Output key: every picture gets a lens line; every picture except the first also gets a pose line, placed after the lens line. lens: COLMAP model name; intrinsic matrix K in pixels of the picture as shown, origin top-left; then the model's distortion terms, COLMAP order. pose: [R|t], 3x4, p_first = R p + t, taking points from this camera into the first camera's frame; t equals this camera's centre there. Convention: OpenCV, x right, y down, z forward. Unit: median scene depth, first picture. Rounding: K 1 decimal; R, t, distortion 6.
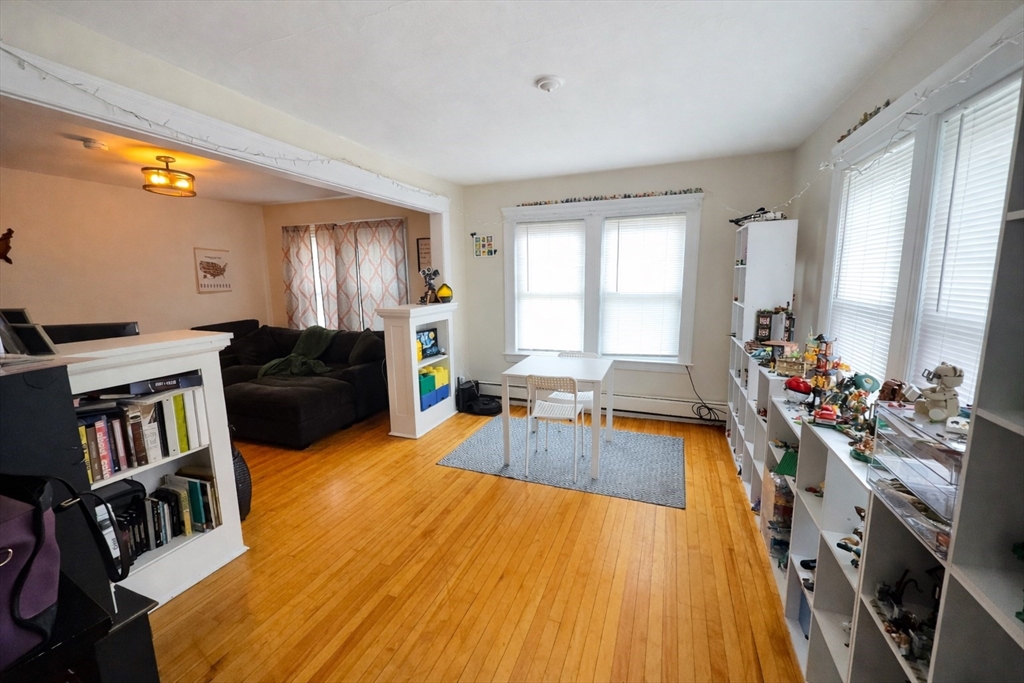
lens RADIAL K [[403.7, 0, 512.6], [0, 403.7, 335.0], [0, 0, 1]] dist [-0.000350, -0.000173]
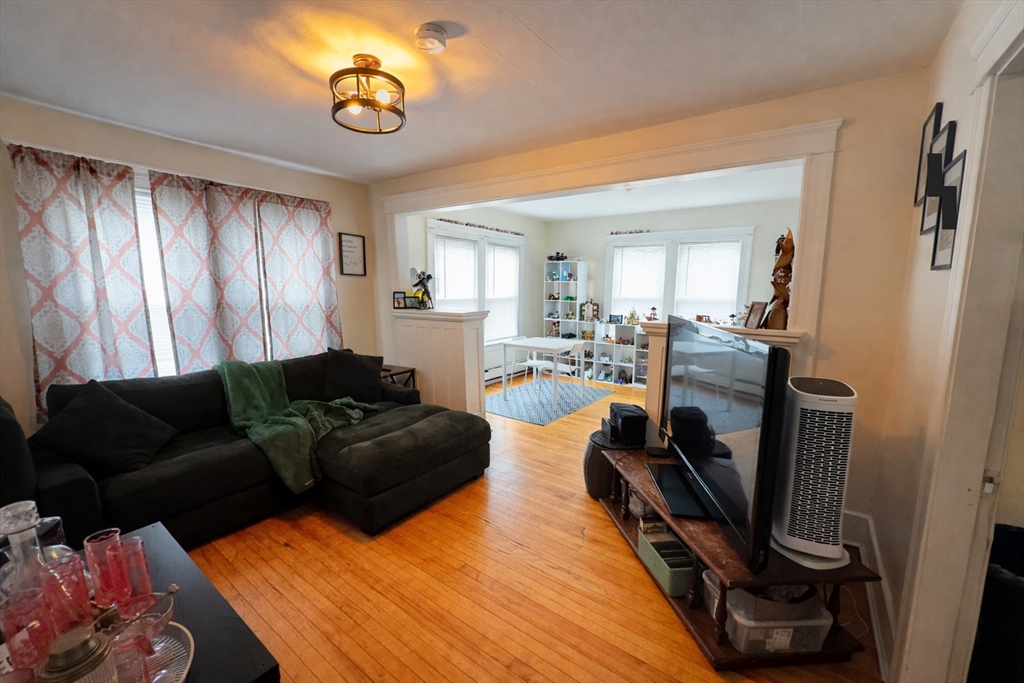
lens RADIAL K [[403.7, 0, 513.7], [0, 403.7, 343.3], [0, 0, 1]] dist [-0.000350, -0.000173]
pose [[0.253187, -0.122360, 0.959648, -0.914435], [0.128399, 0.987444, 0.092028, -0.047952], [-0.958859, 0.099917, 0.265719, 0.458065]]
